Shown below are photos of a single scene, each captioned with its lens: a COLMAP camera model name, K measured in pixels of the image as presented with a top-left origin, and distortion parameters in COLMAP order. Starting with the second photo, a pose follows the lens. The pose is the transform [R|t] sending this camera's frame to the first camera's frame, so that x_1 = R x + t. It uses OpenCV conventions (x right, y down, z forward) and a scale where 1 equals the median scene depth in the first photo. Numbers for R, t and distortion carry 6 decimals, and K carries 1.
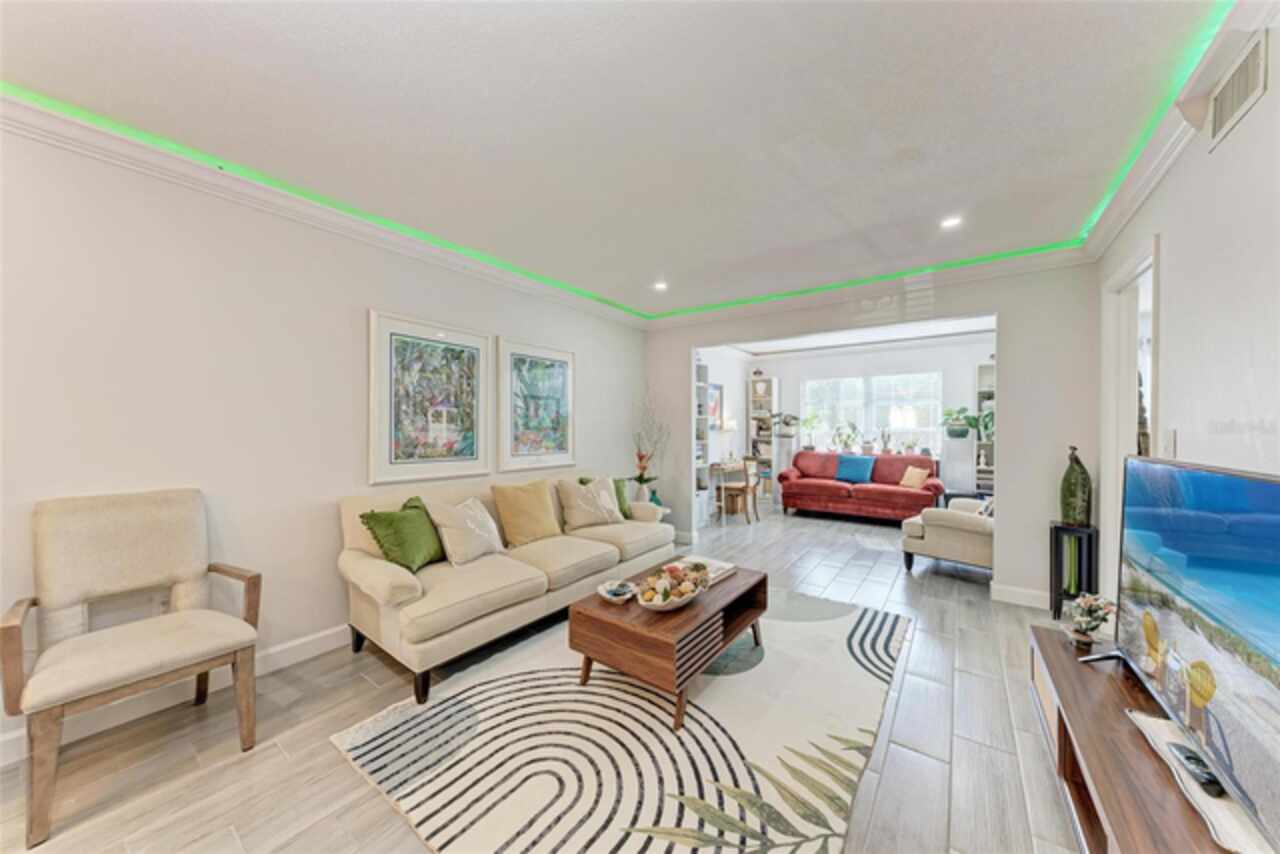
lens RADIAL K [[435.3, 0, 620.4], [0, 435.3, 431.4], [0, 0, 1]] dist [0.000153, -0.000053]
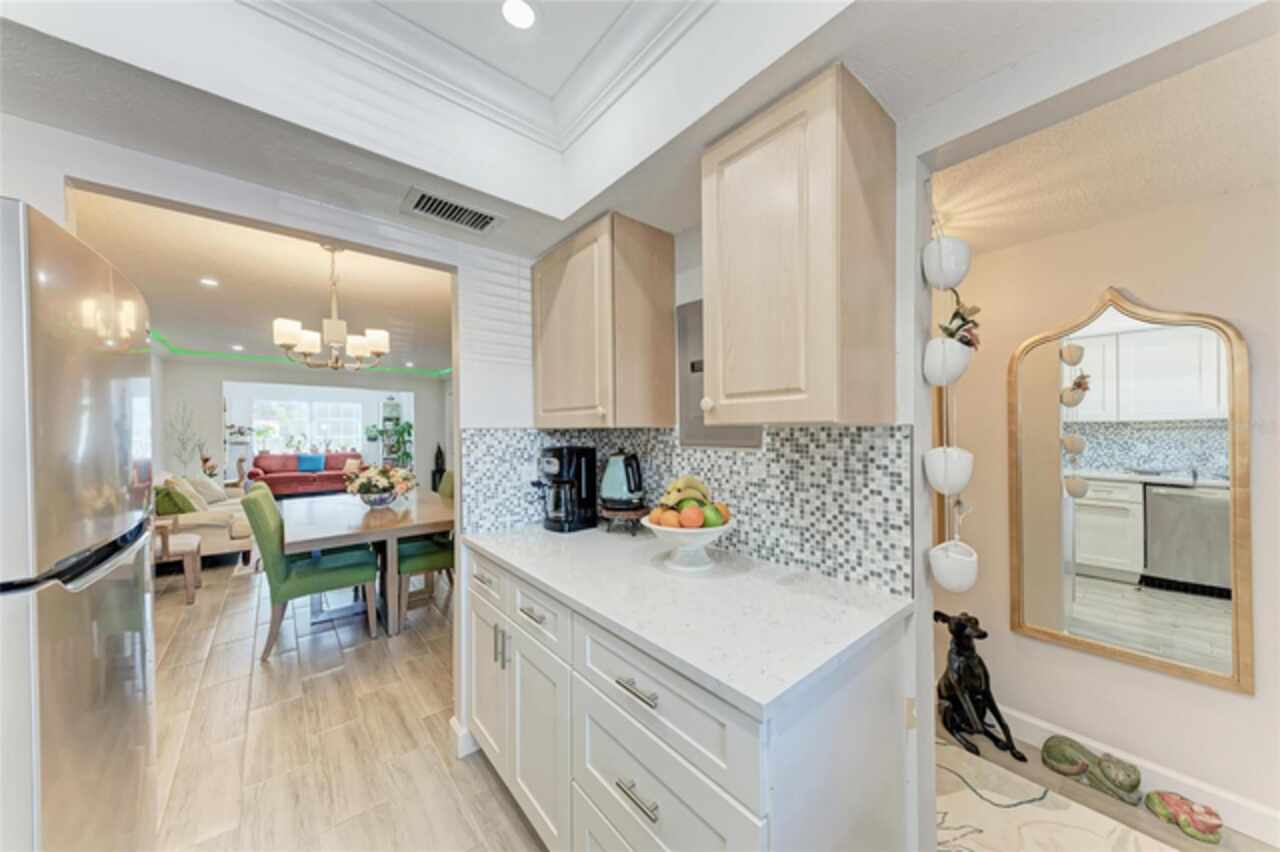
lens RADIAL K [[415.5, 0, 660.5], [0, 415.5, 430.0], [0, 0, 1]] dist [0.000257, -0.000031]
pose [[0.159101, 0.000077, 0.987262, -0.662198], [0.009734, 0.999951, -0.001647, -0.015621], [-0.987214, 0.009872, 0.159093, -0.417562]]
